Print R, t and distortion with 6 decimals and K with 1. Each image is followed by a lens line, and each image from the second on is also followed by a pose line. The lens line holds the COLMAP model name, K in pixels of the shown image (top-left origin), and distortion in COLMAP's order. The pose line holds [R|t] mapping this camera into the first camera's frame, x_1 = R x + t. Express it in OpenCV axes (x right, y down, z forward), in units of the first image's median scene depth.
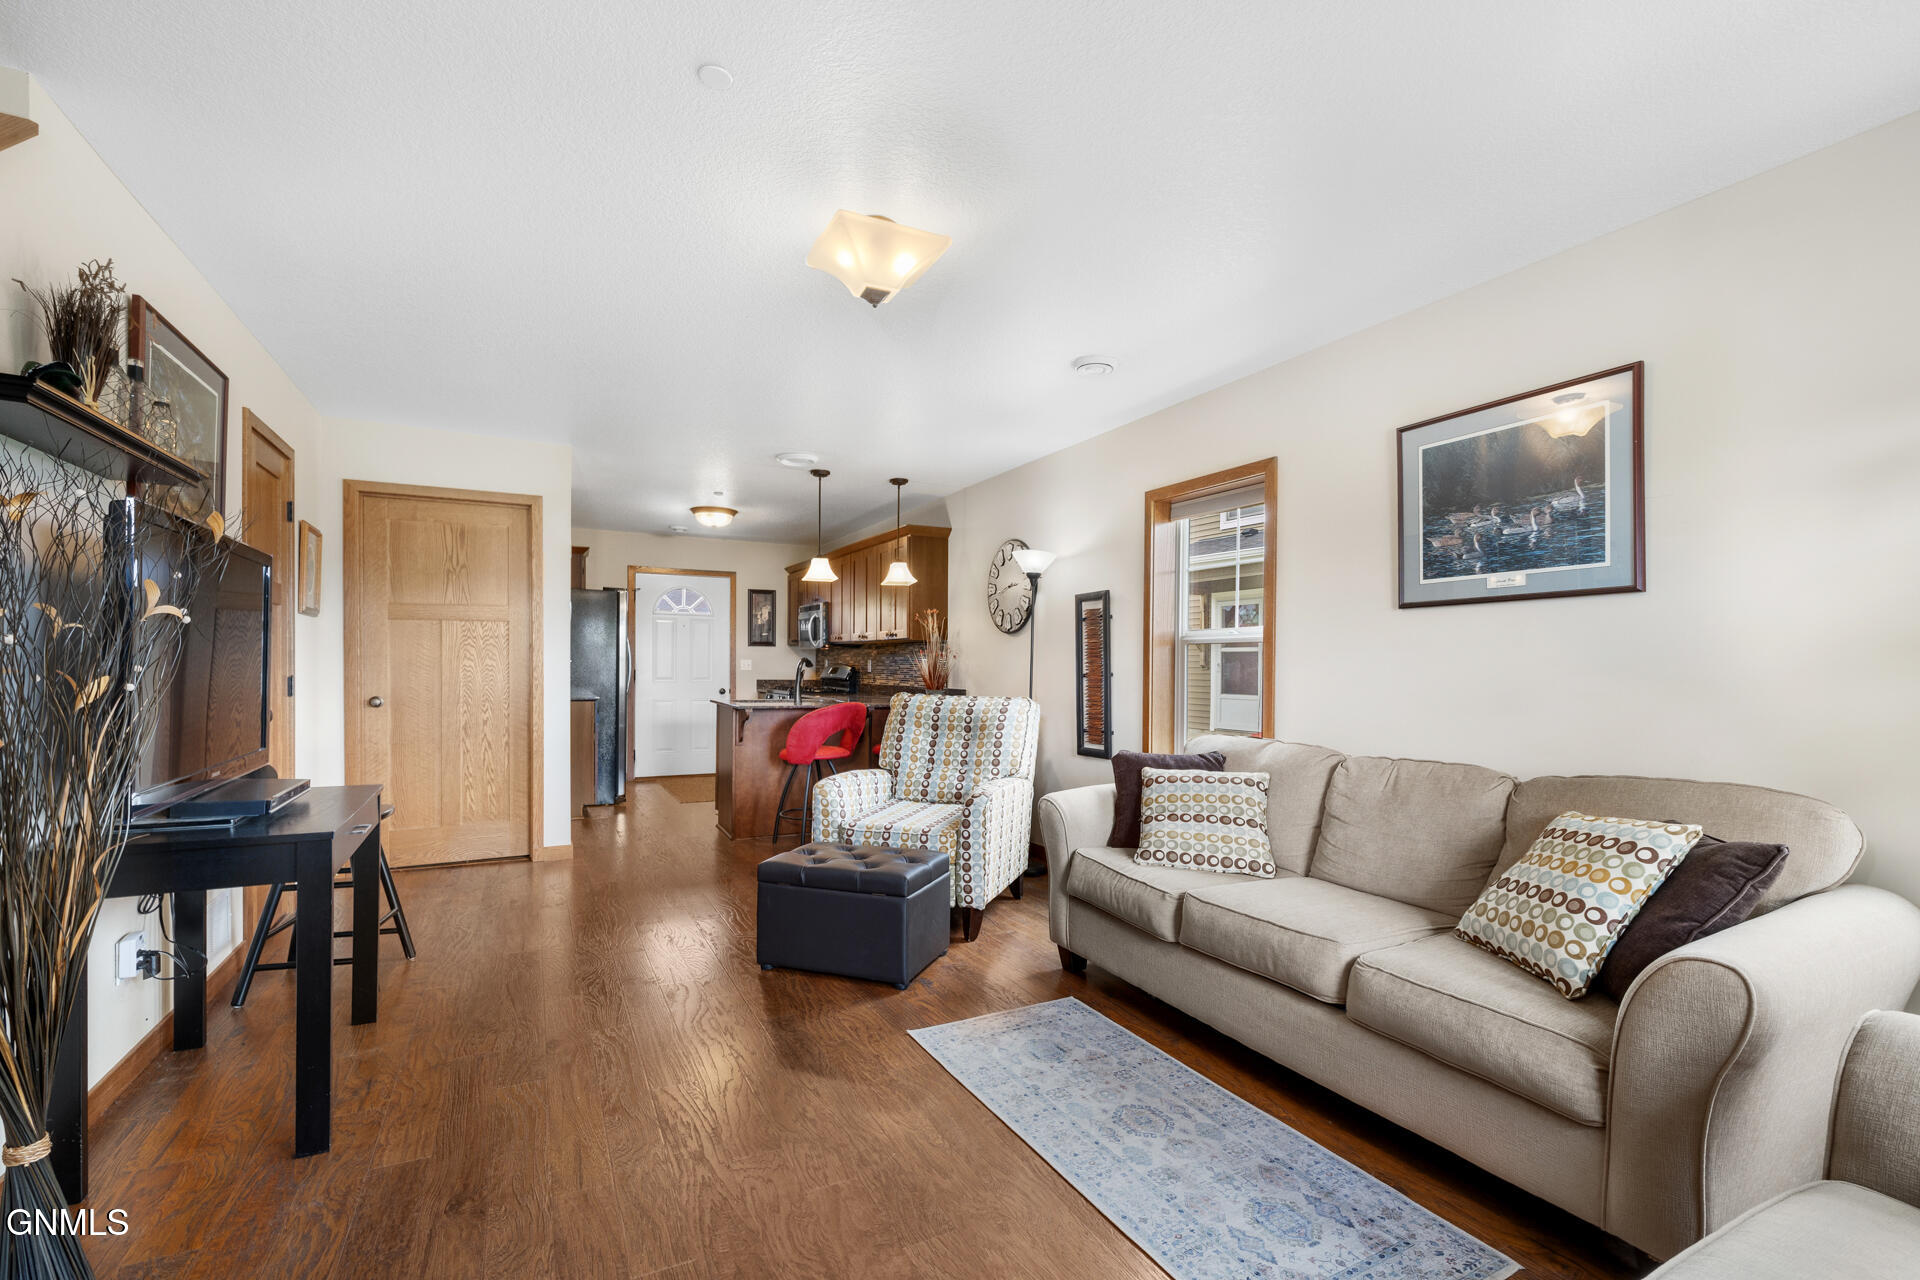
lens RADIAL K [[868.9, 0, 951.2], [0, 868.9, 657.7], [0, 0, 1]] dist [-0.002098, -0.000394]
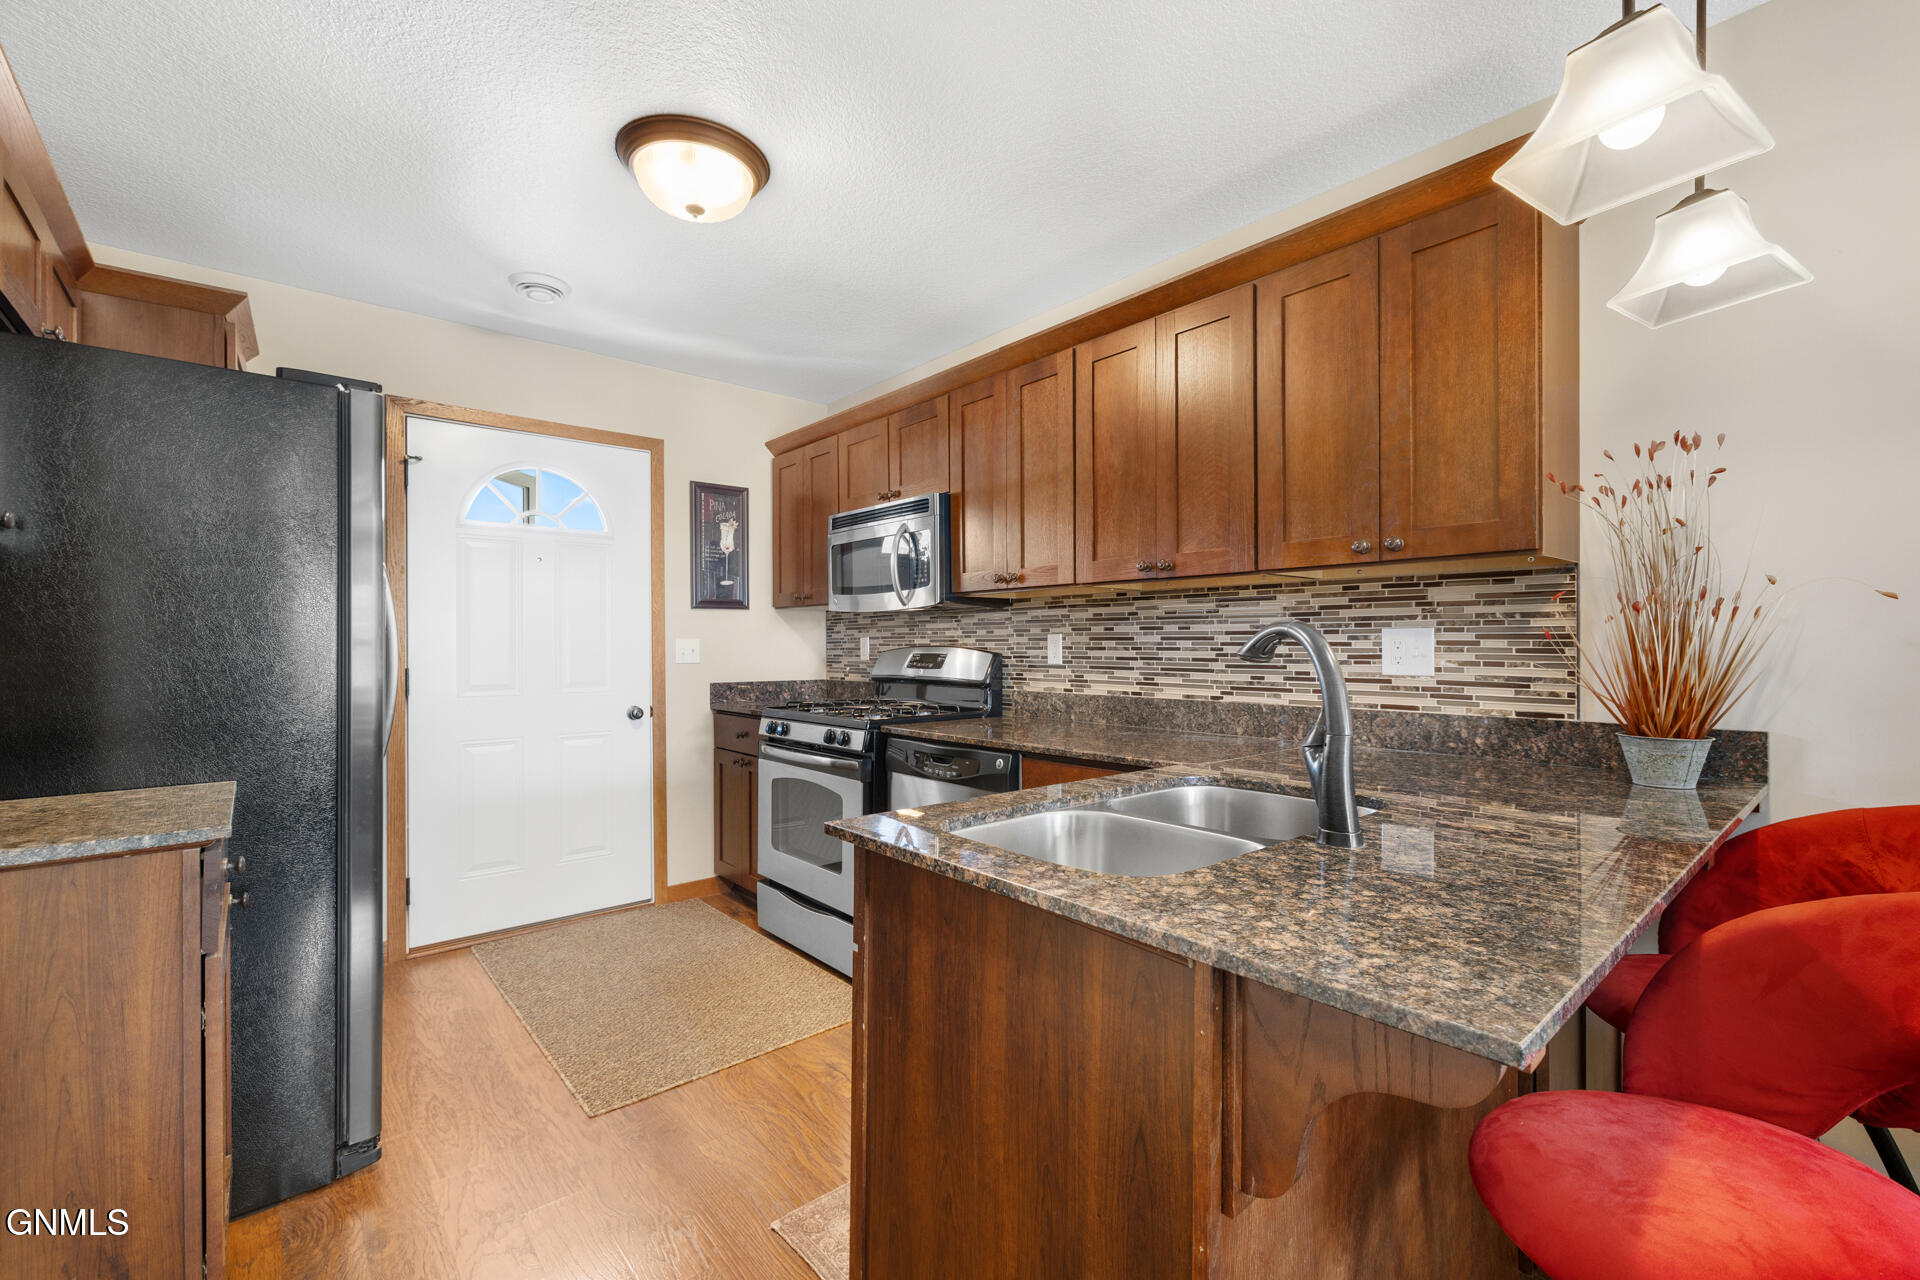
lens RADIAL K [[811.5, 0, 965.5], [0, 811.5, 634.6], [0, 0, 1]] dist [-0.000607, -0.001357]
pose [[0.965554, -0.011860, 0.259934, -0.366599], [0.012197, 0.999926, 0.000318, 0.002695], [-0.259918, 0.002863, 0.965626, 0.992181]]
